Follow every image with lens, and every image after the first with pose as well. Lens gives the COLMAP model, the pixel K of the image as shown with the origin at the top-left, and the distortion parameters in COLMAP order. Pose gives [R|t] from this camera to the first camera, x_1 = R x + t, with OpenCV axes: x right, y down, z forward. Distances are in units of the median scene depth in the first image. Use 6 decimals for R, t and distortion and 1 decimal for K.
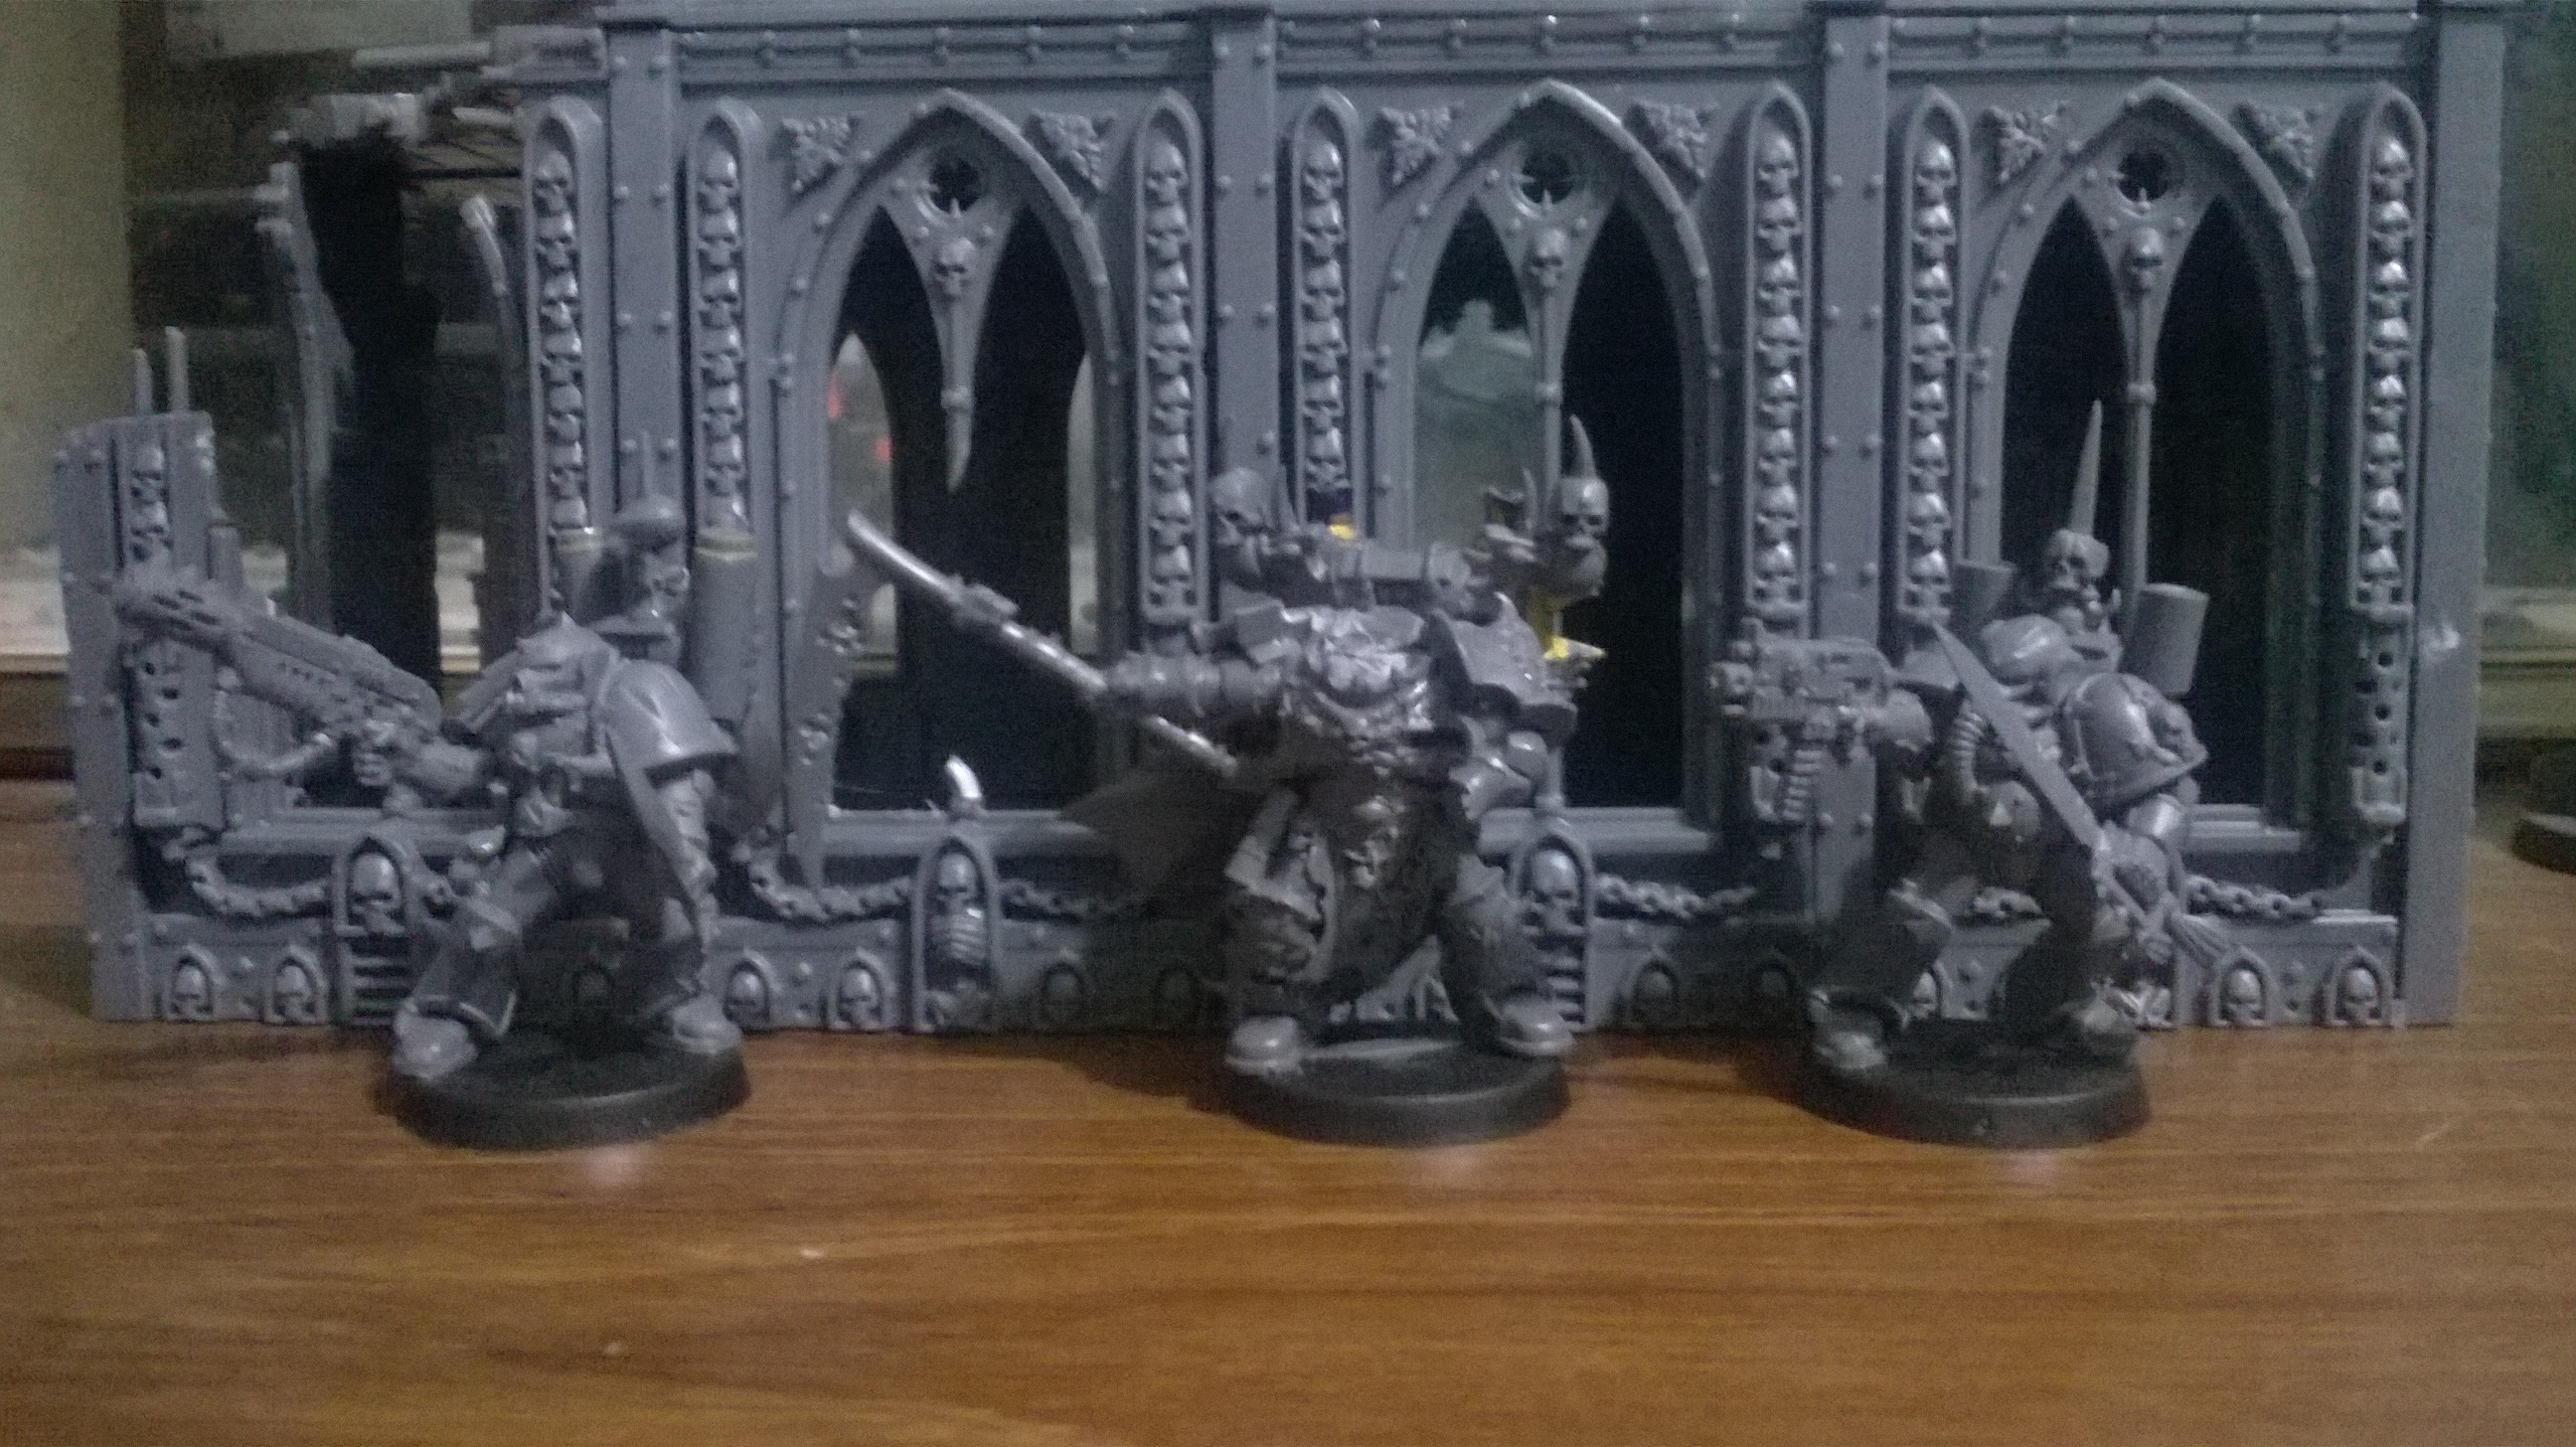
lens RADIAL K [[2231.0, 0, 1345.5], [0, 2231.0, 735.2], [0, 0, 1]] dist [-0.003490, -0.106099]
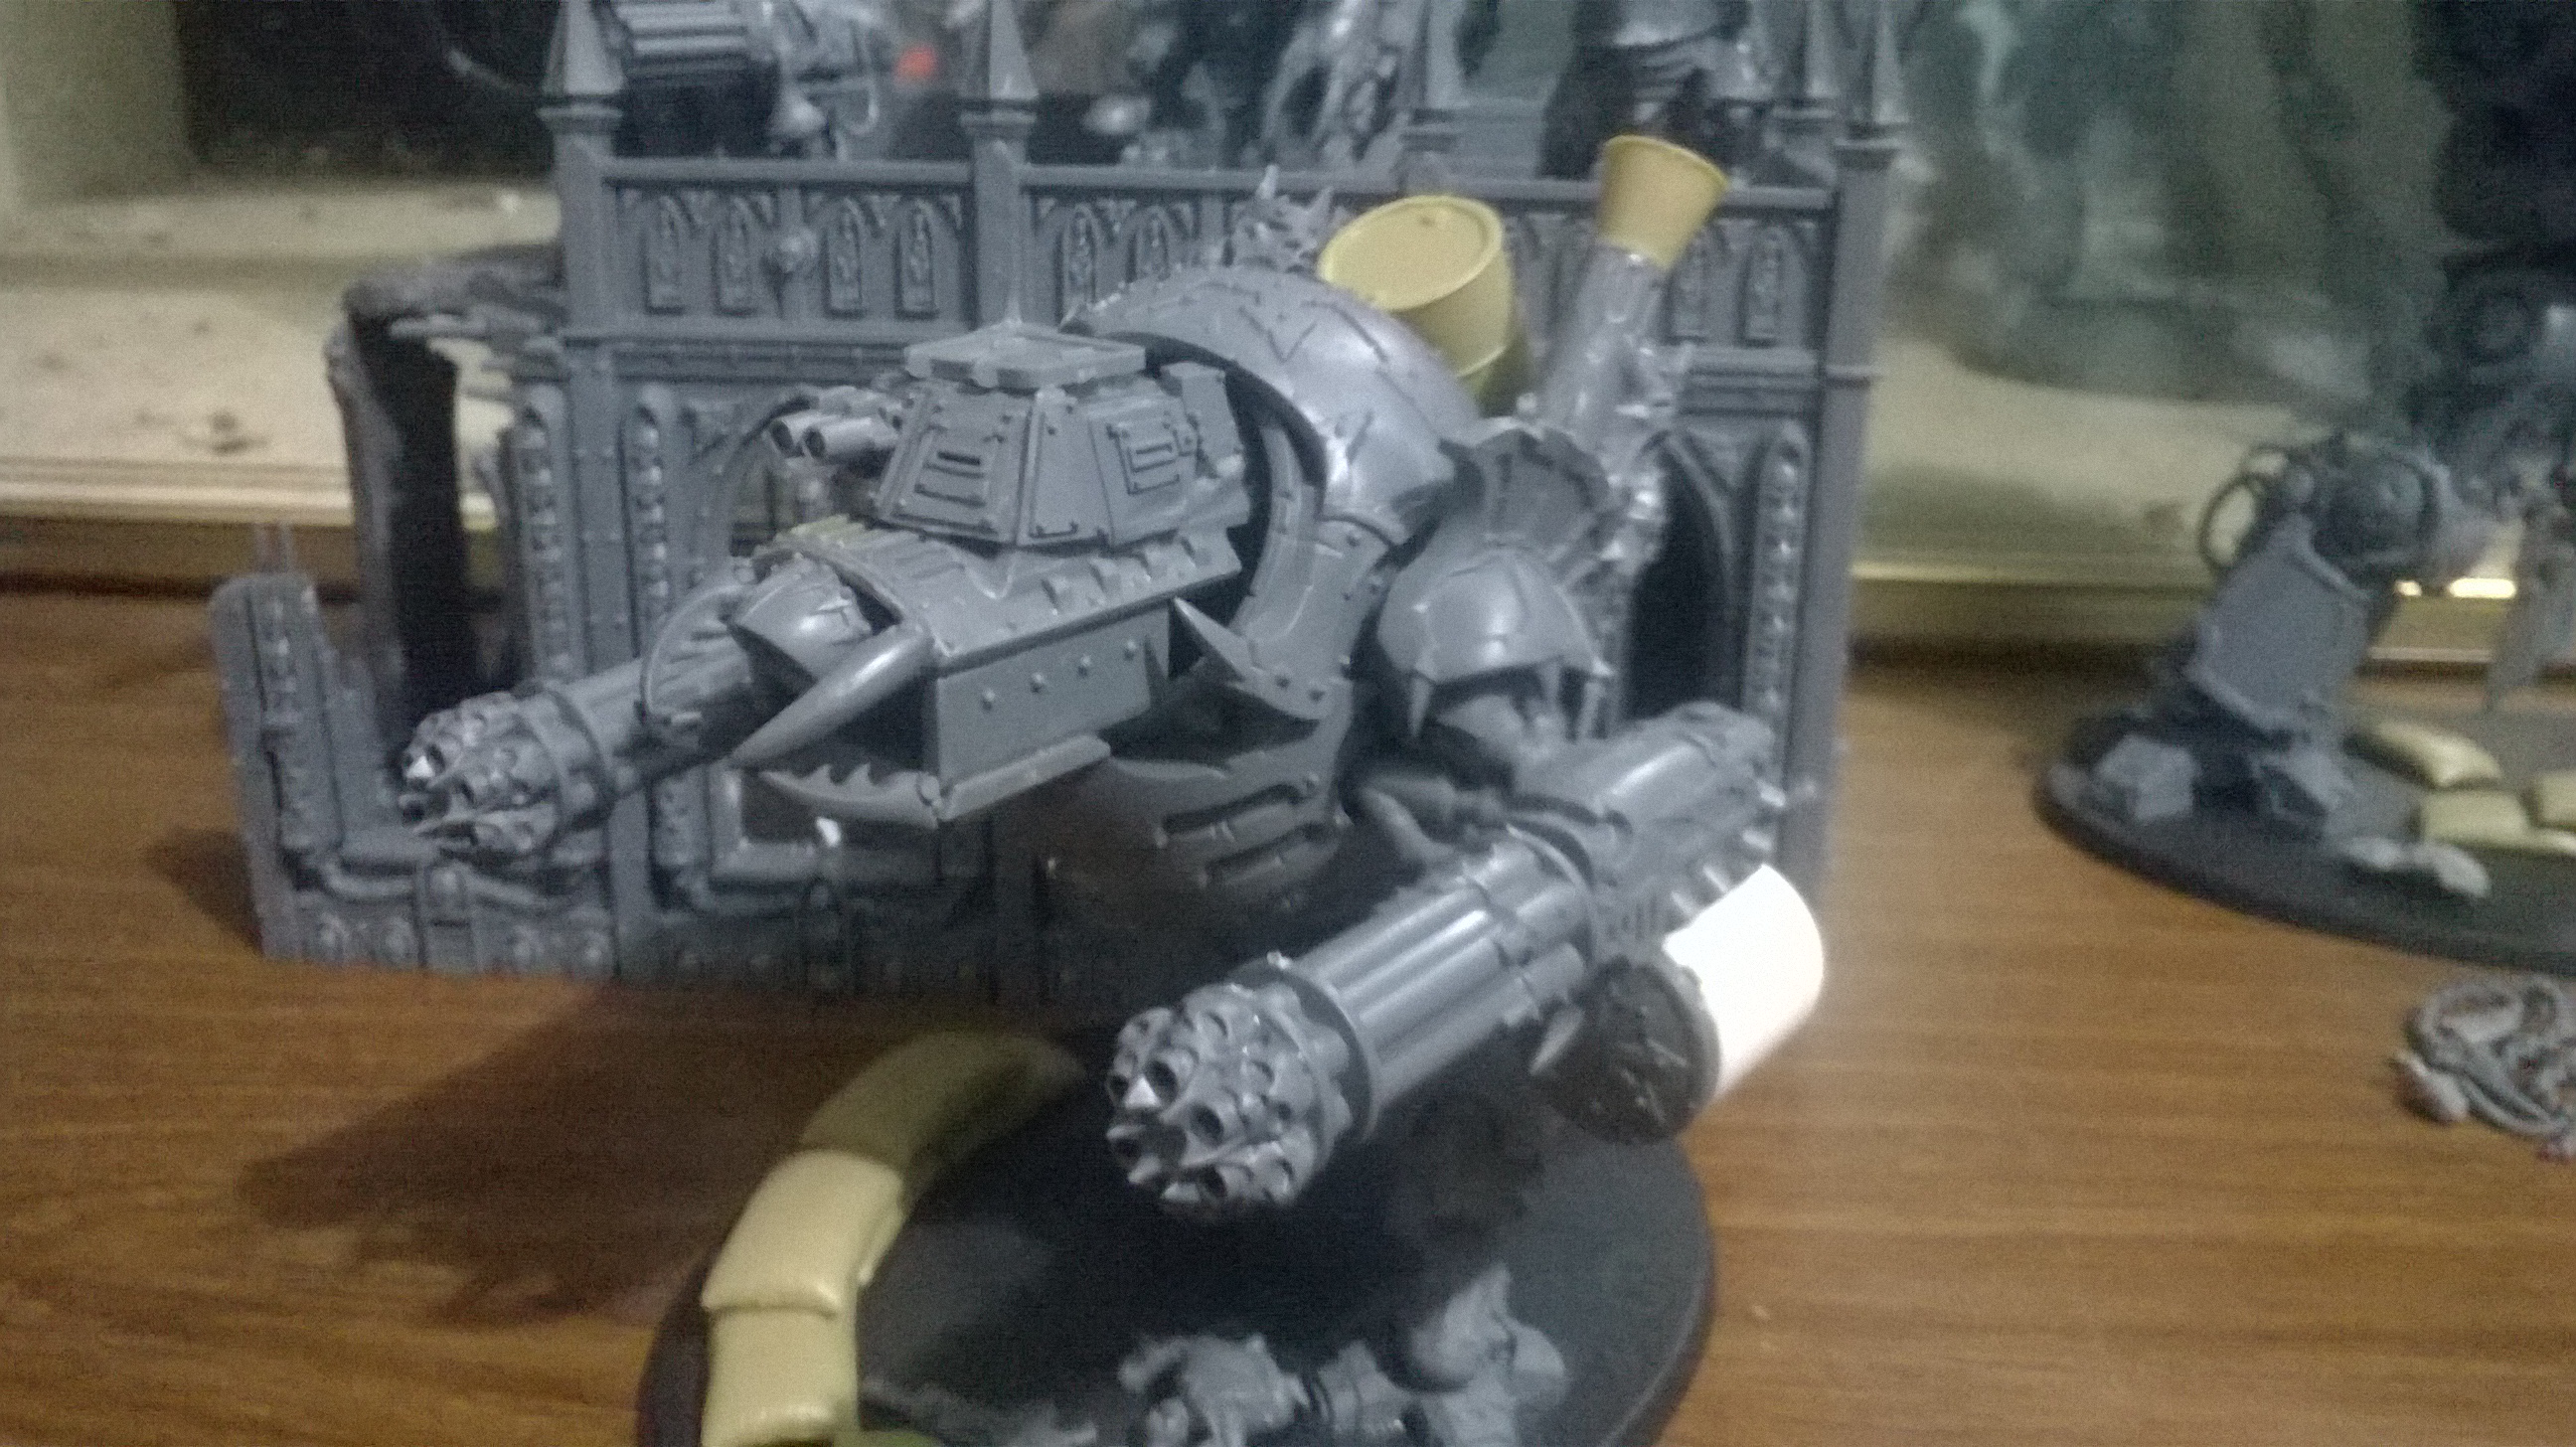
lens RADIAL K [[2231.0, 0, 1345.5], [0, 2231.0, 735.2], [0, 0, 1]] dist [-0.003490, -0.106099]
pose [[0.999275, 0.034209, -0.016728, 0.207941], [-0.029480, 0.973025, 0.228808, -0.409879], [0.024104, -0.228149, 0.973328, -0.456584]]
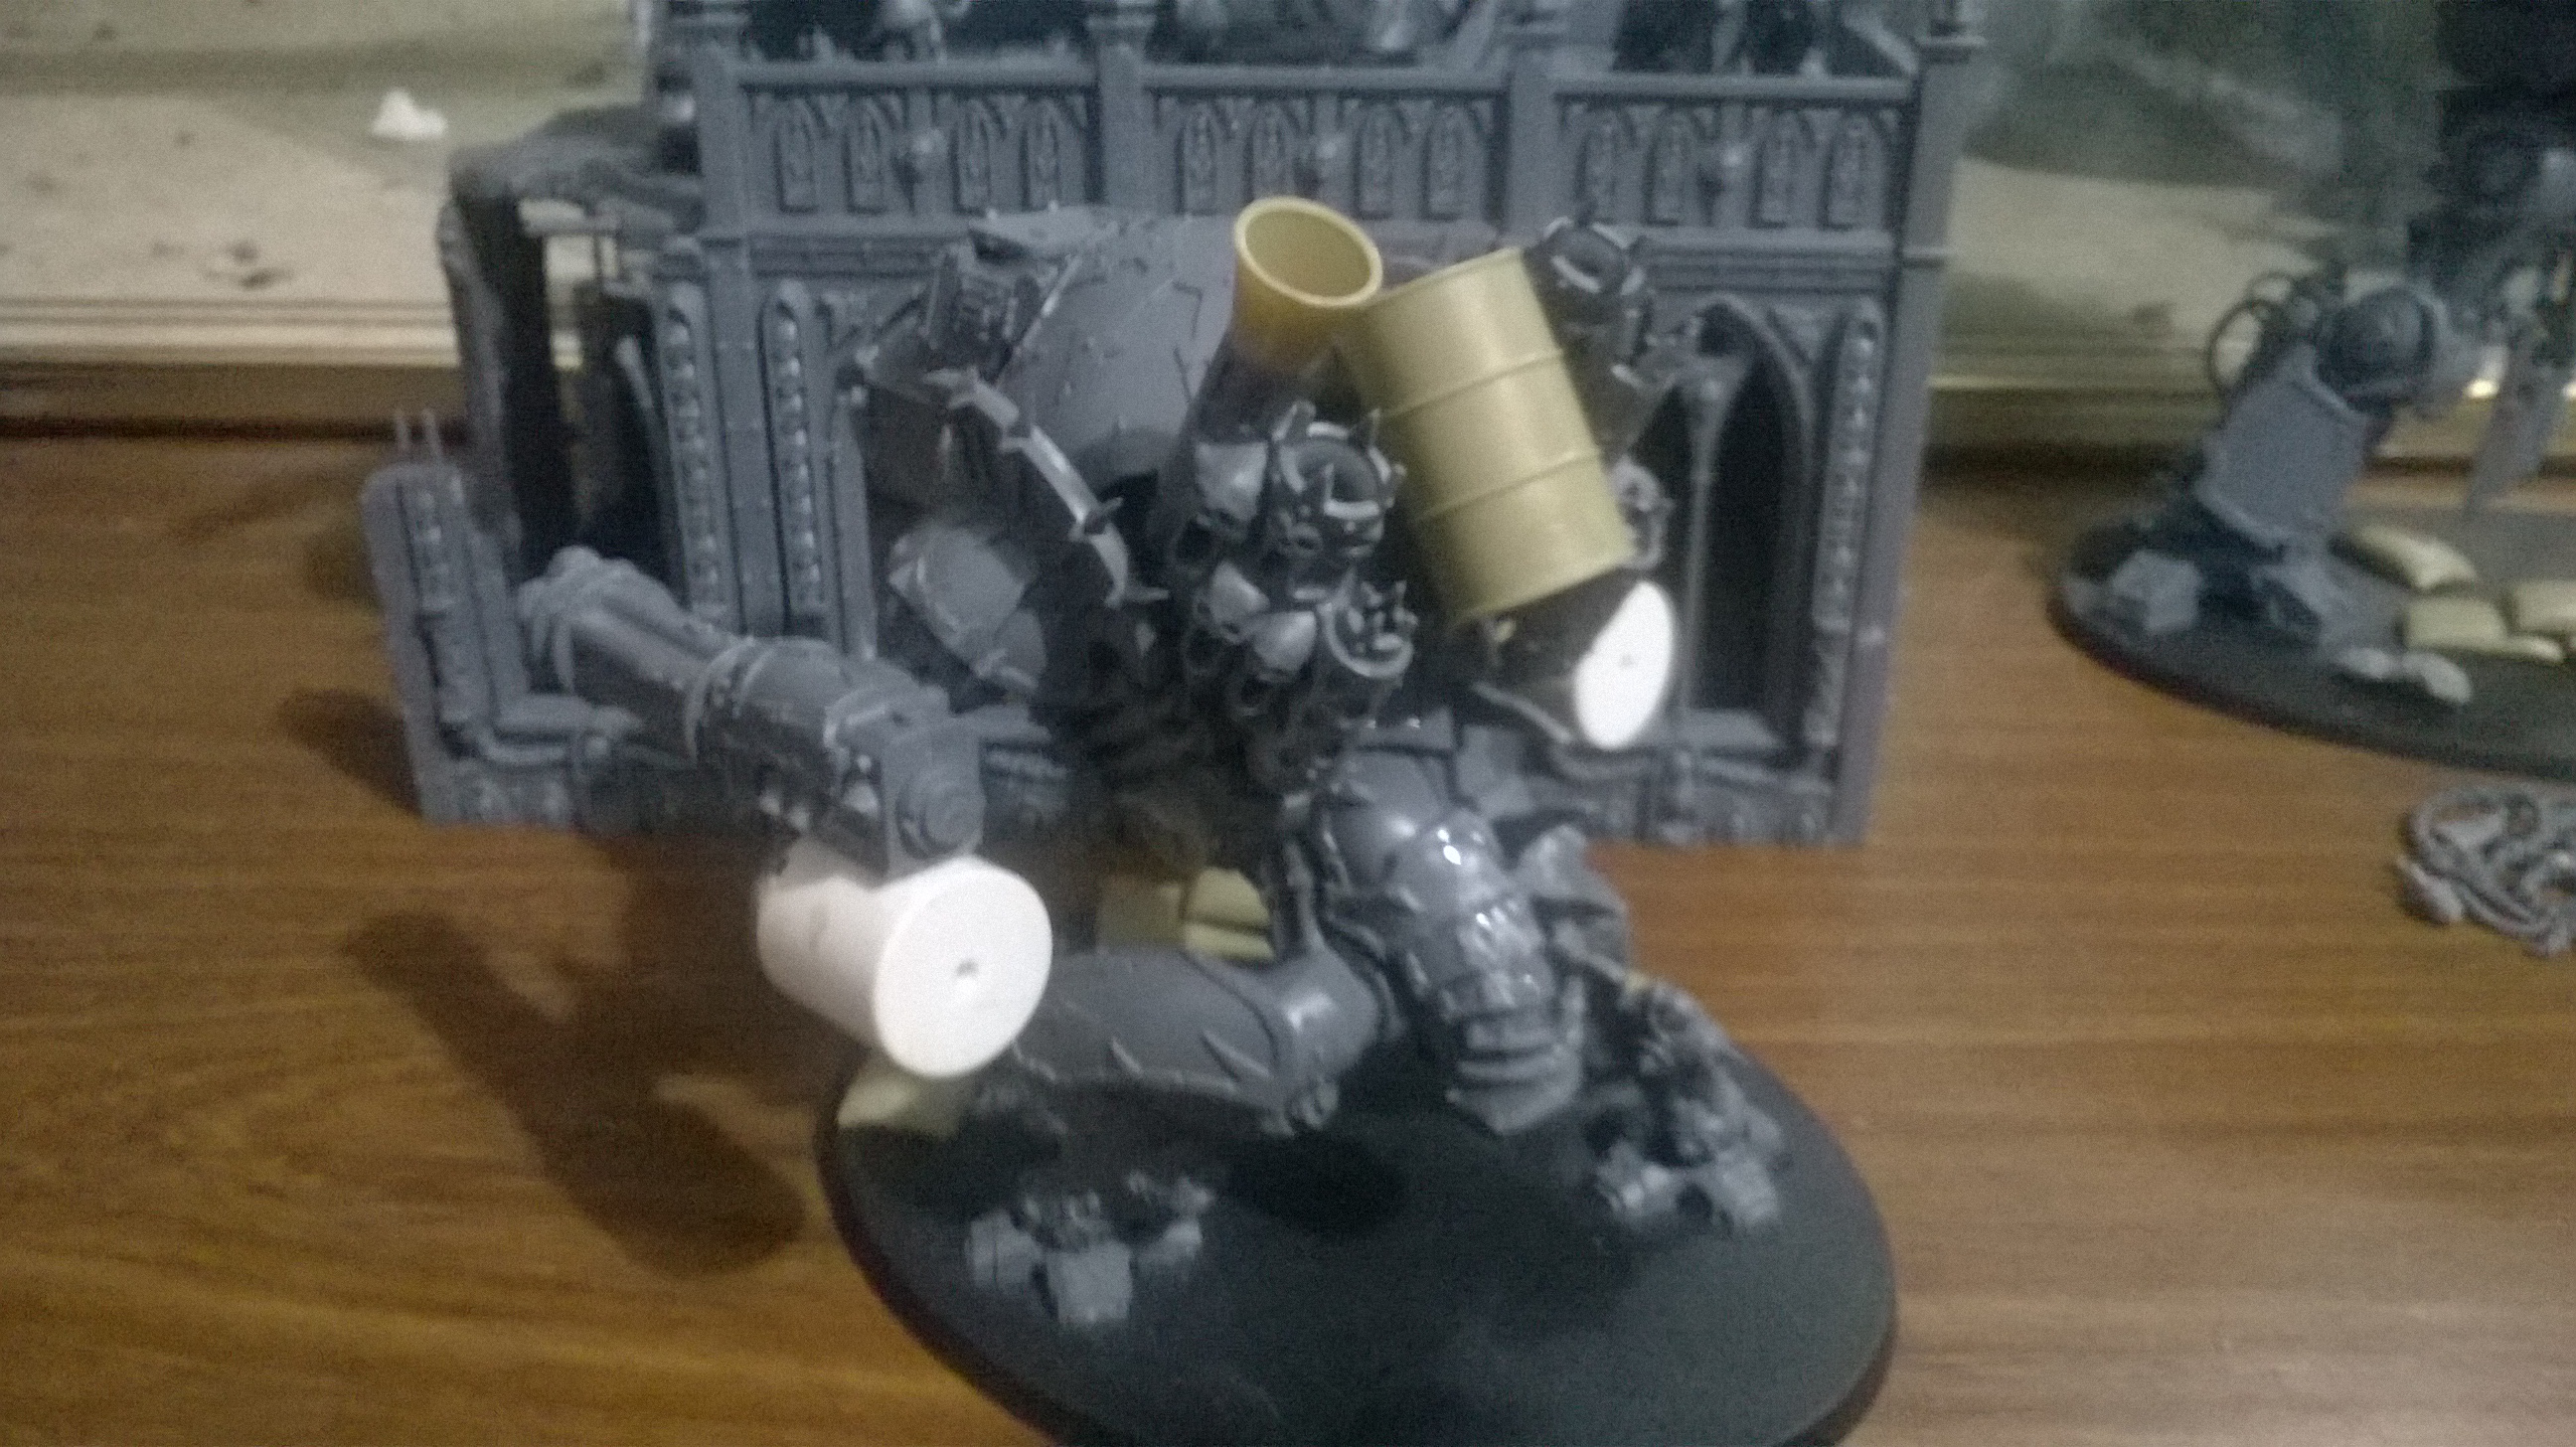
lens RADIAL K [[2231.0, 0, 1345.5], [0, 2231.0, 735.2], [0, 0, 1]] dist [-0.003490, -0.106099]
pose [[0.999657, 0.009455, 0.024441, 0.070299], [-0.017317, 0.938348, 0.345258, -0.527096], [-0.019669, -0.345563, 0.938189, -0.543514]]
